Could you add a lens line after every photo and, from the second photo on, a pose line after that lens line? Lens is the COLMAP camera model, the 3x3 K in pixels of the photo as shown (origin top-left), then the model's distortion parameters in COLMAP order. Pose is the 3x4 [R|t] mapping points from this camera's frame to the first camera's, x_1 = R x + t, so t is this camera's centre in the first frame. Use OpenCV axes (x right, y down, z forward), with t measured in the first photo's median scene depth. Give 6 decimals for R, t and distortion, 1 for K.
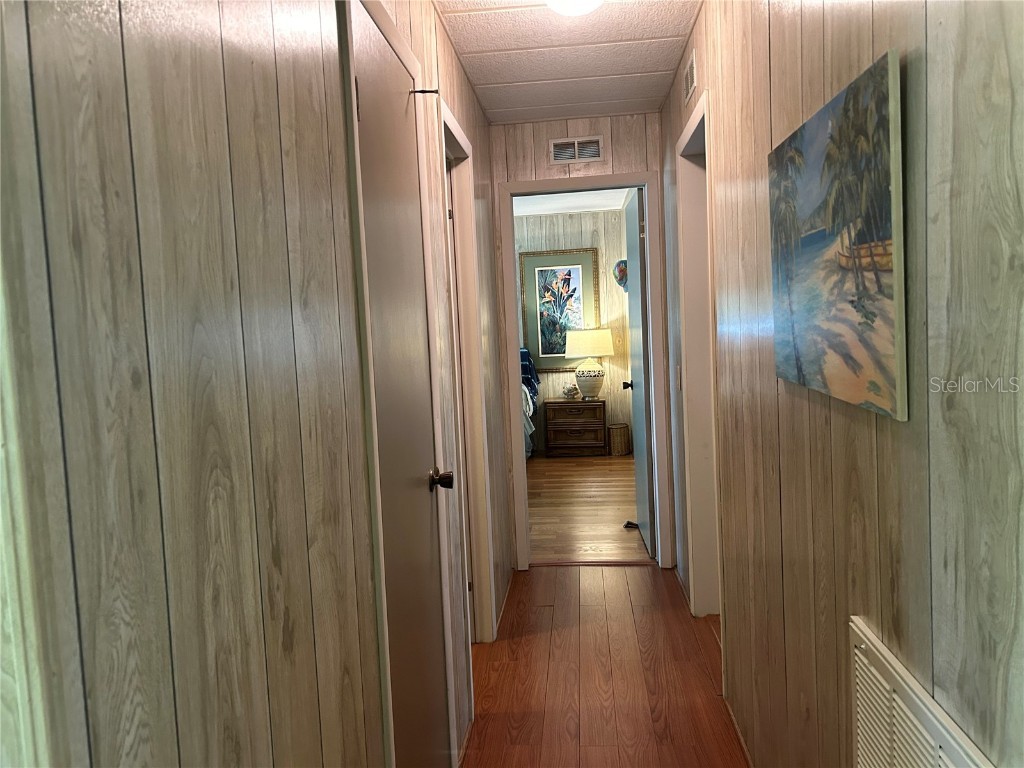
lens RADIAL K [[772.2, 0, 508.7], [0, 772.2, 382.0], [0, 0, 1]] dist [0.064269, -0.080890]
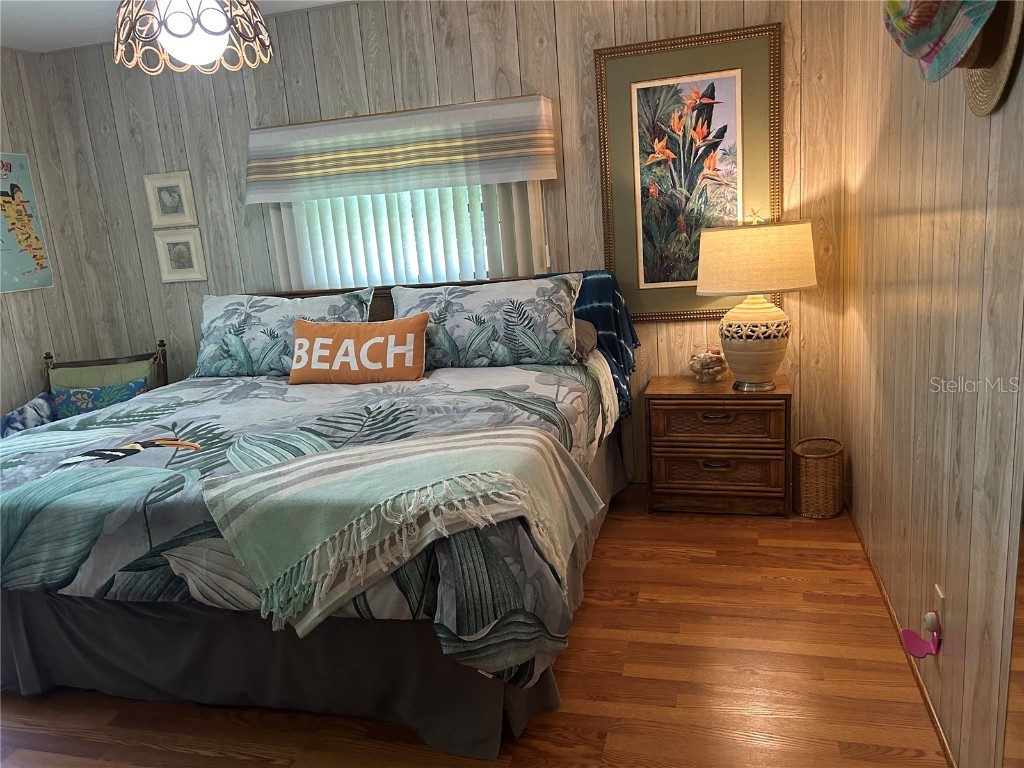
lens RADIAL K [[778.5, 0, 518.2], [0, 778.5, 382.9], [0, 0, 1]] dist [0.048378, -0.045990]
pose [[0.985834, 0.012657, -0.167248, 0.047588], [0.005077, 0.994440, 0.105180, -0.025952], [0.167650, -0.104539, 0.980288, 0.536908]]
